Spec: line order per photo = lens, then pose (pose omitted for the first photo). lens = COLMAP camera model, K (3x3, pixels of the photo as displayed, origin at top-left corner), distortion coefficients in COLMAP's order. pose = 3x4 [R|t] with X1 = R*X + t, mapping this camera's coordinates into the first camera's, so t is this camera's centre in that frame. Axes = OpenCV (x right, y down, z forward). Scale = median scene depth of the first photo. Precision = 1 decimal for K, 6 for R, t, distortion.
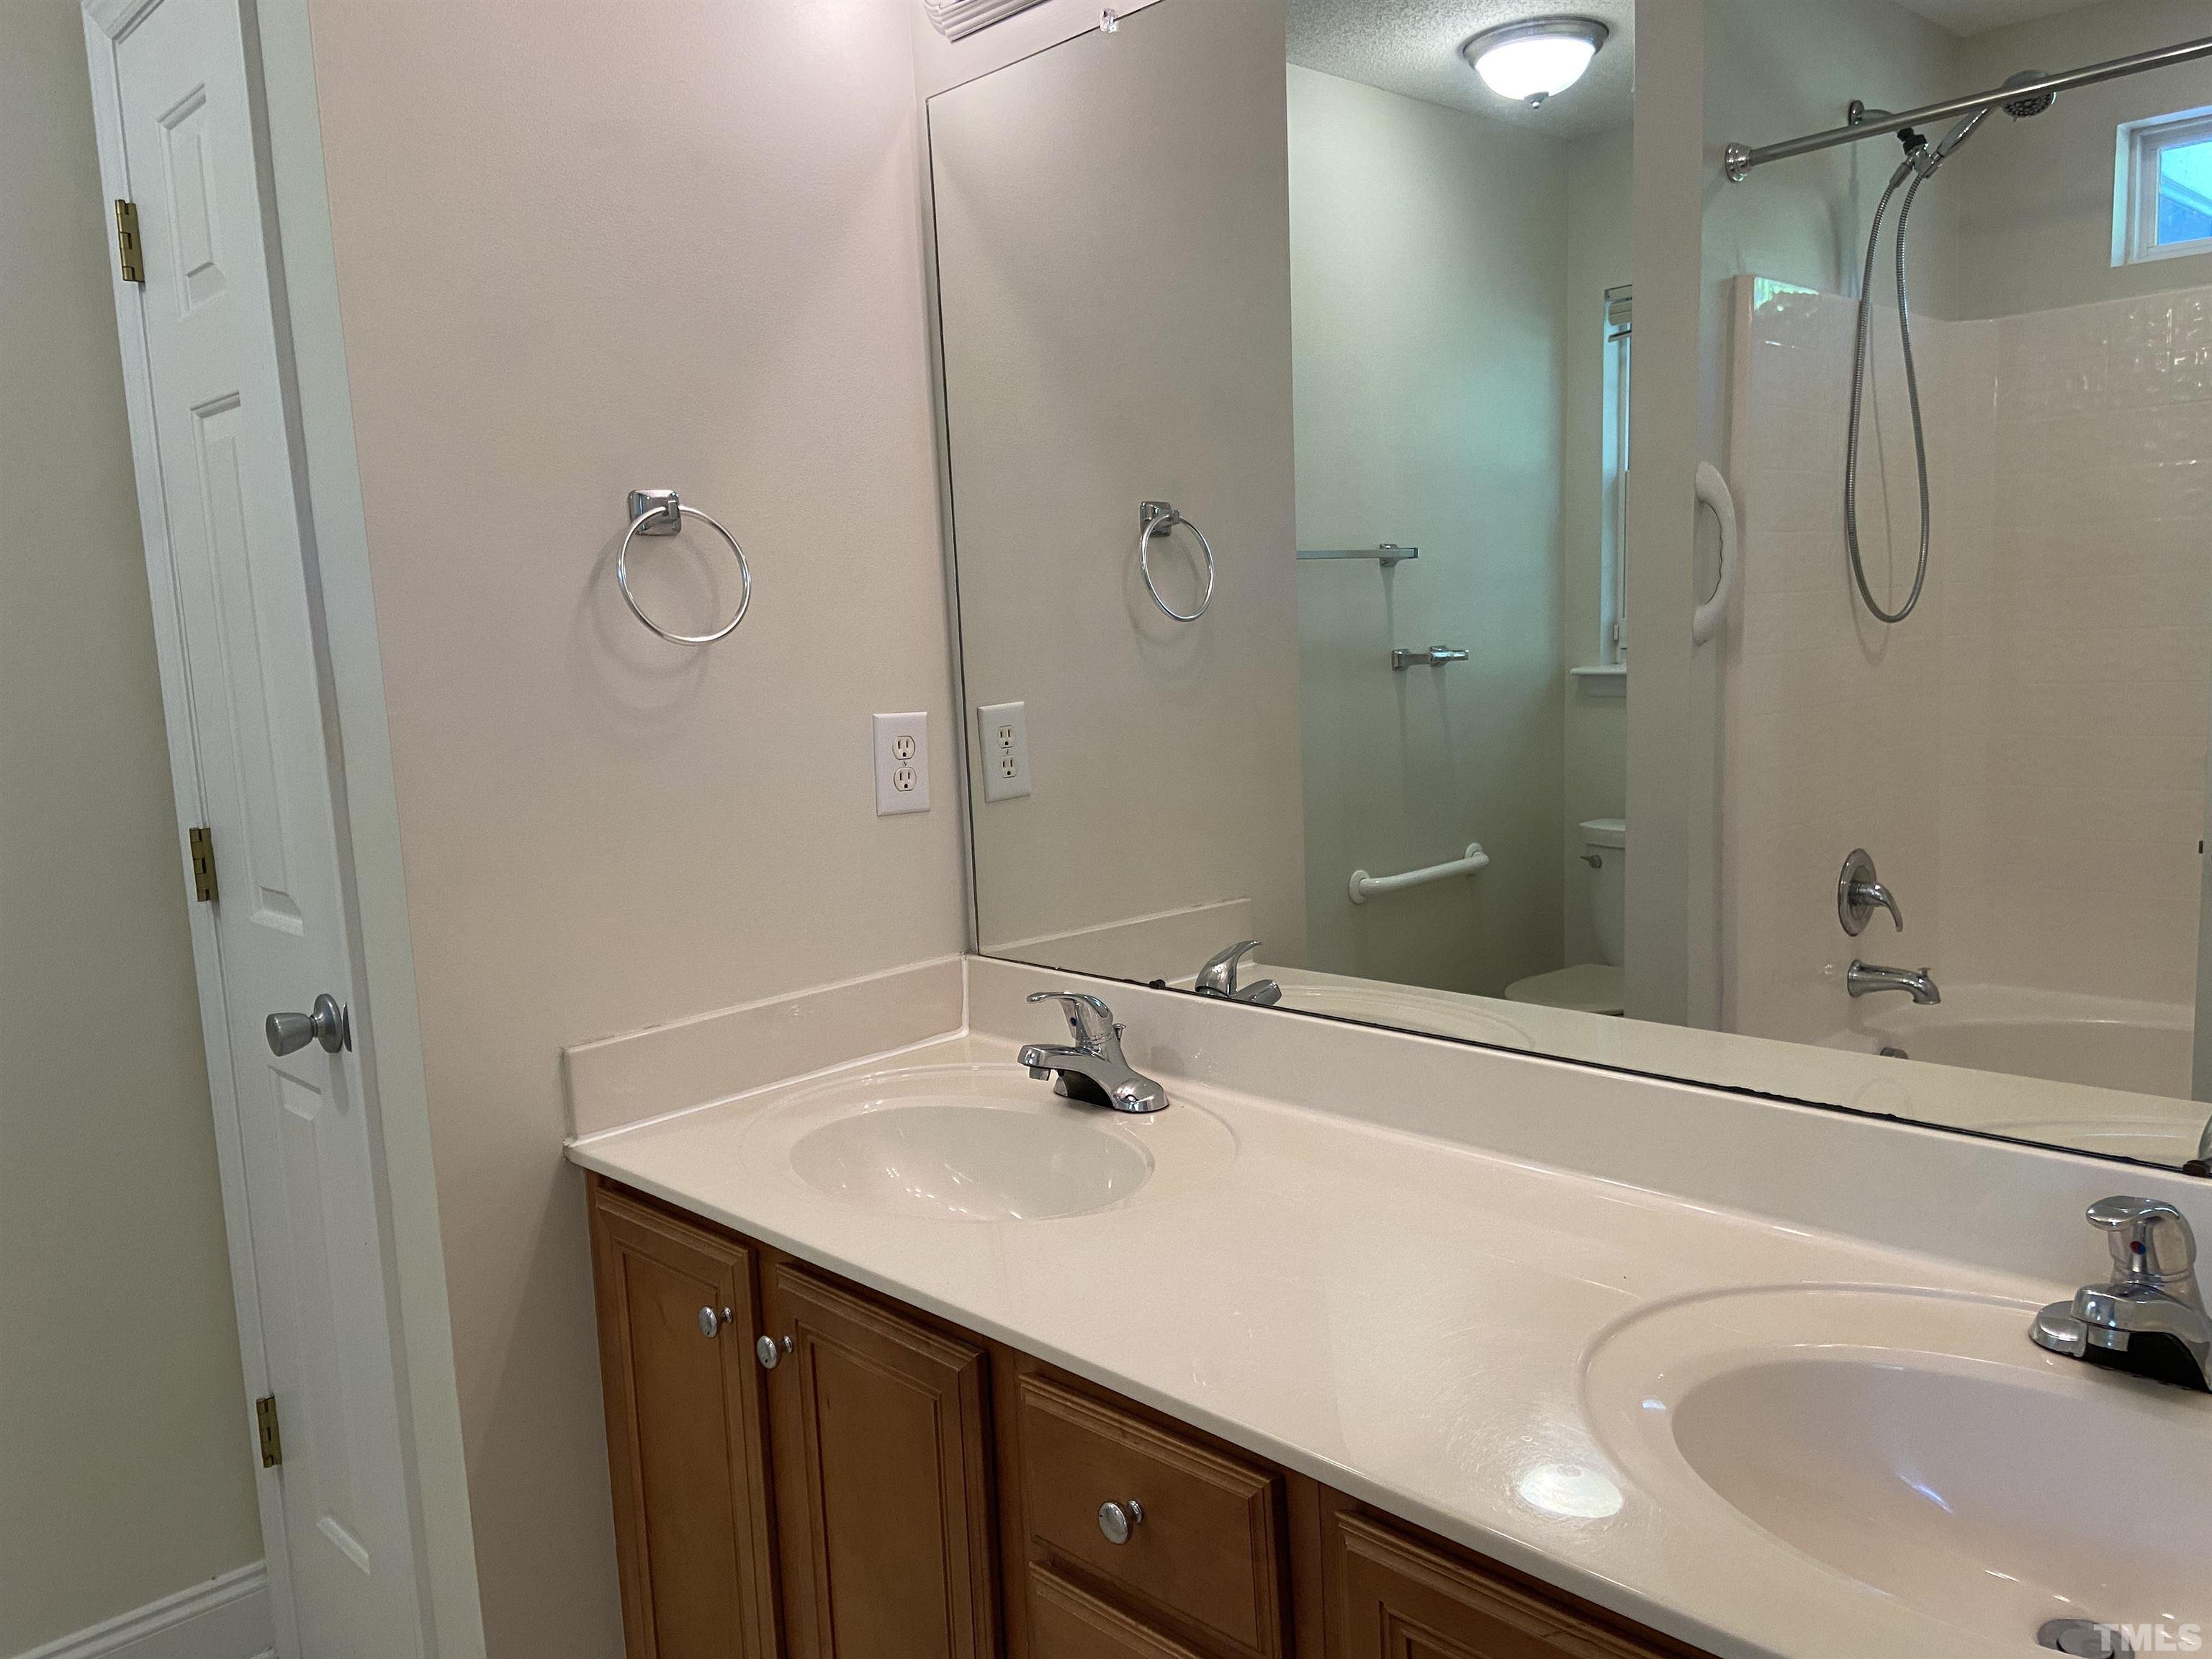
lens RADIAL K [[1672.7, 0, 1120.4], [0, 1672.7, 847.2], [0, 0, 1]] dist [0.100472, -0.110683]
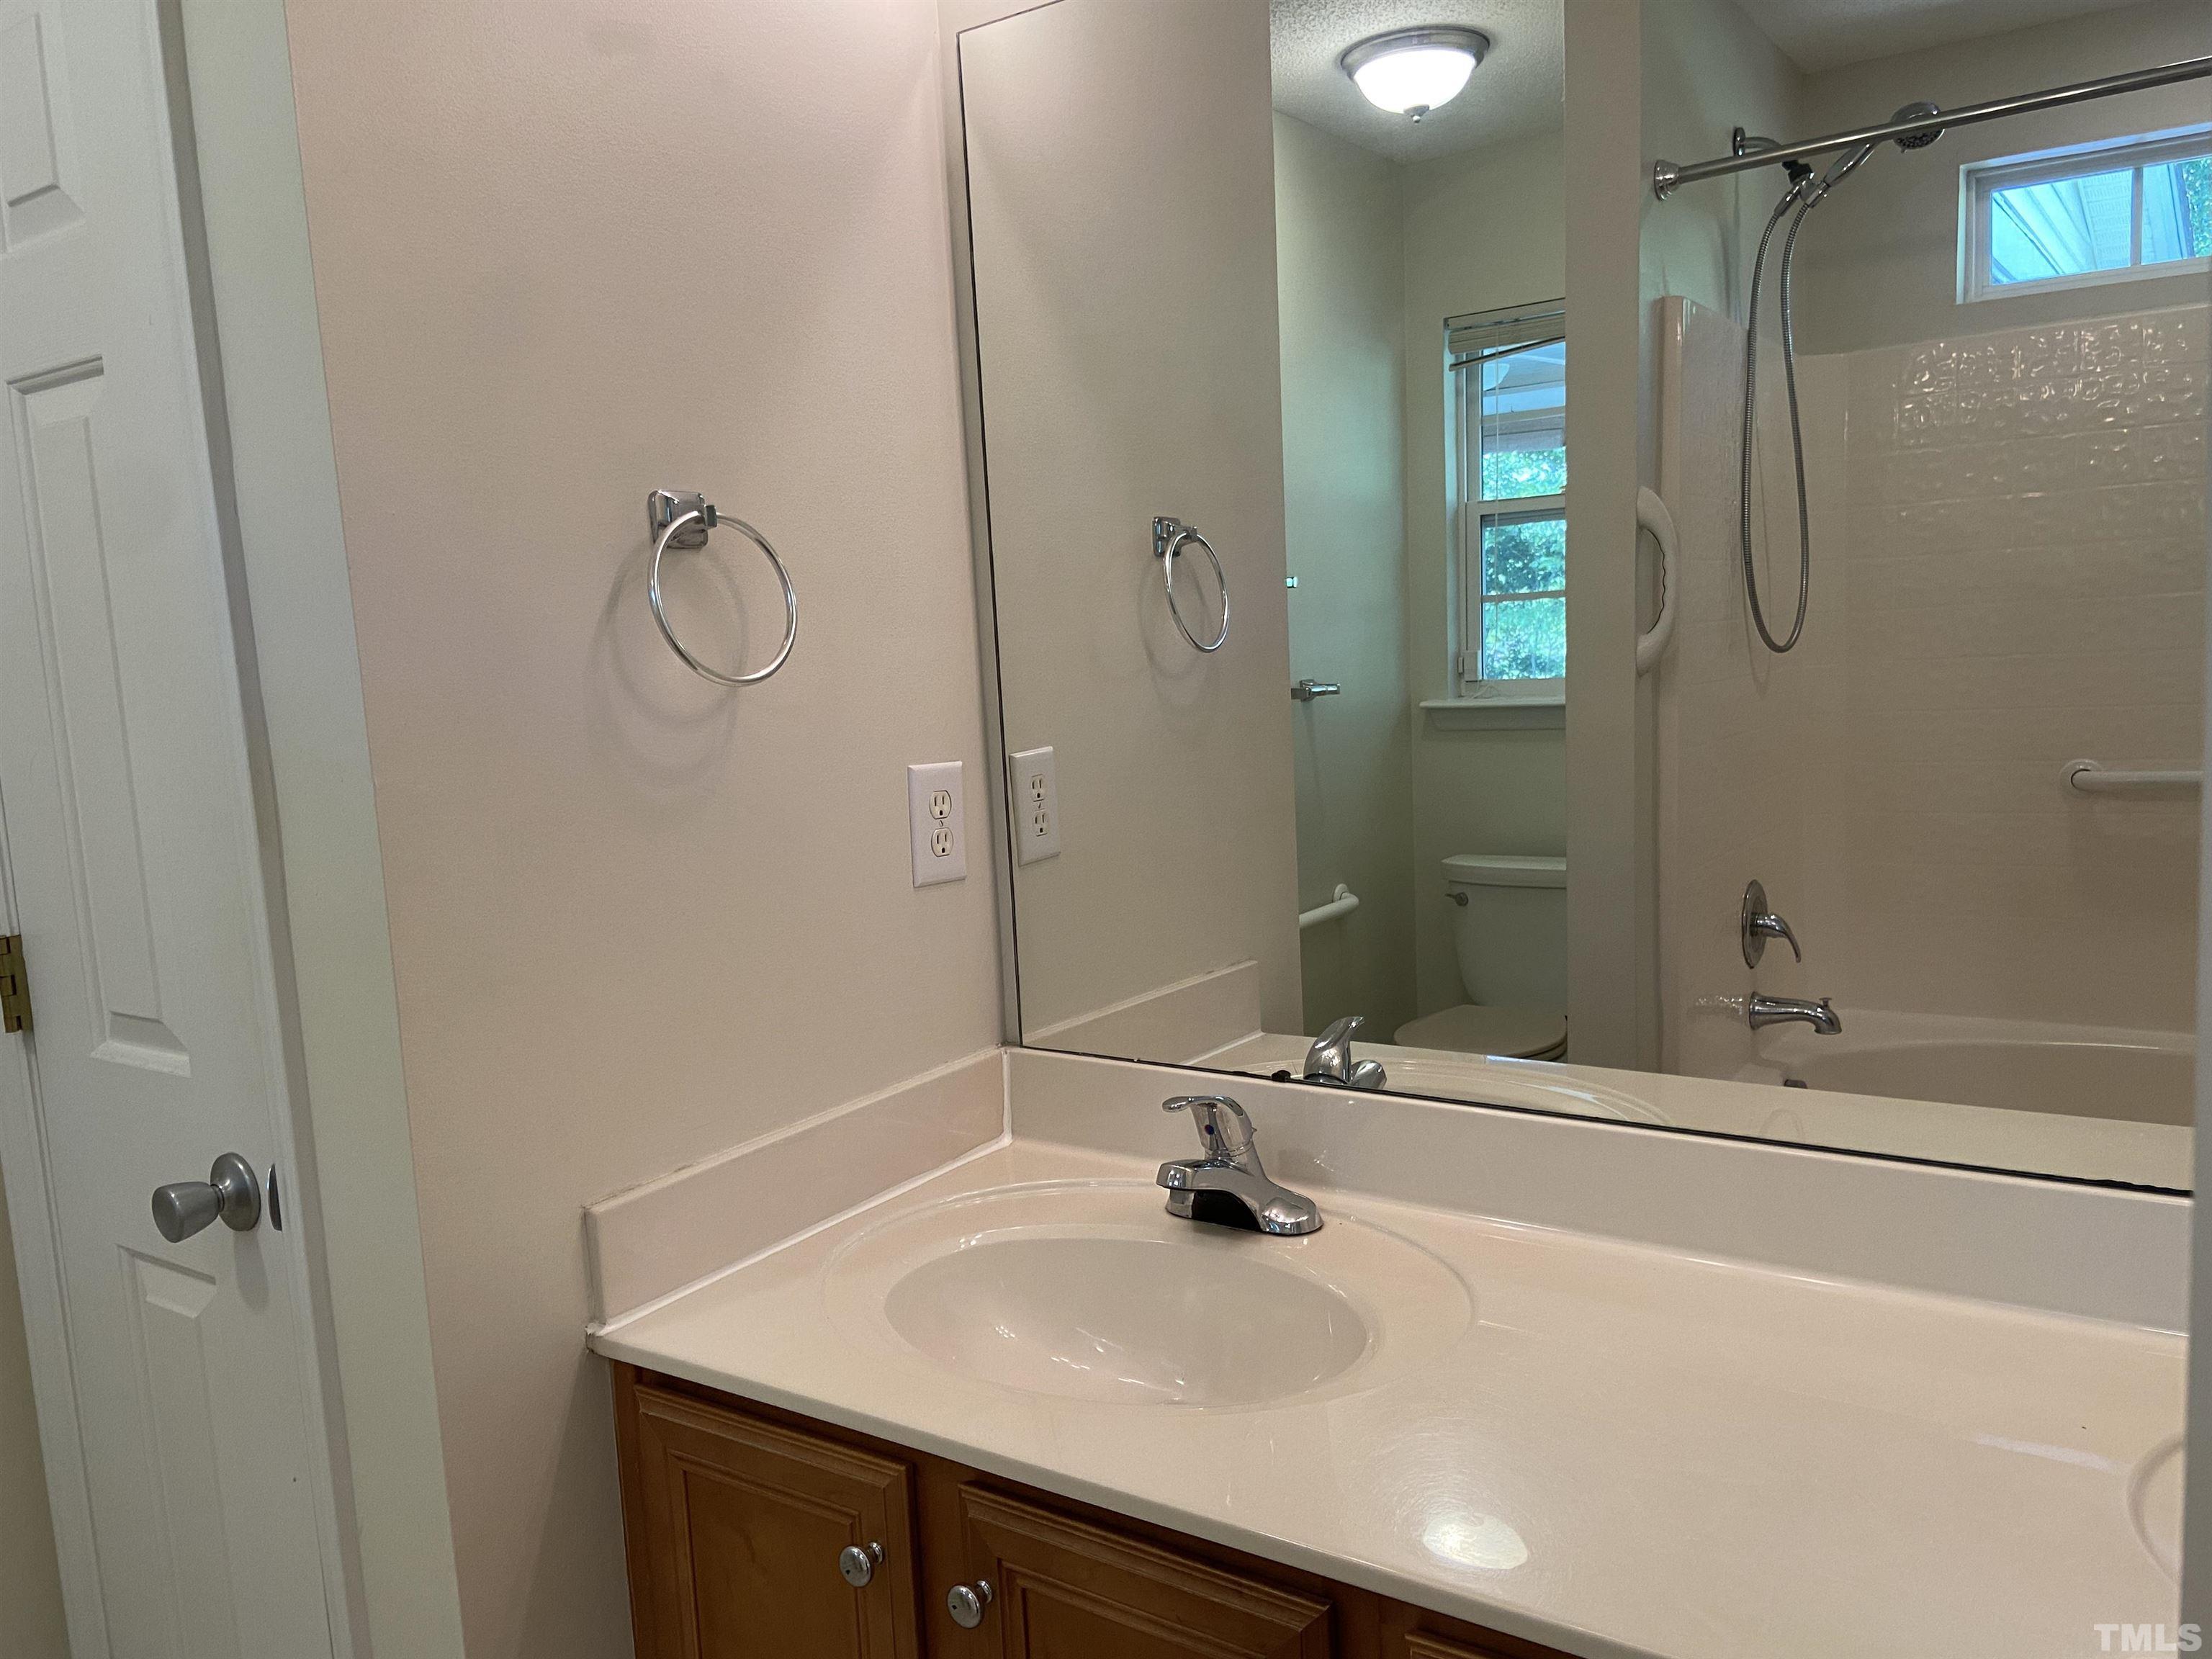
lens RADIAL K [[1672.7, 0, 1109.7], [0, 1672.7, 848.0], [0, 0, 1]] dist [0.100472, -0.110683]
pose [[0.981671, -0.029478, 0.188289, -0.201402], [0.033533, 0.999268, -0.018389, -0.019610], [-0.187609, 0.024366, 0.981942, 0.162991]]
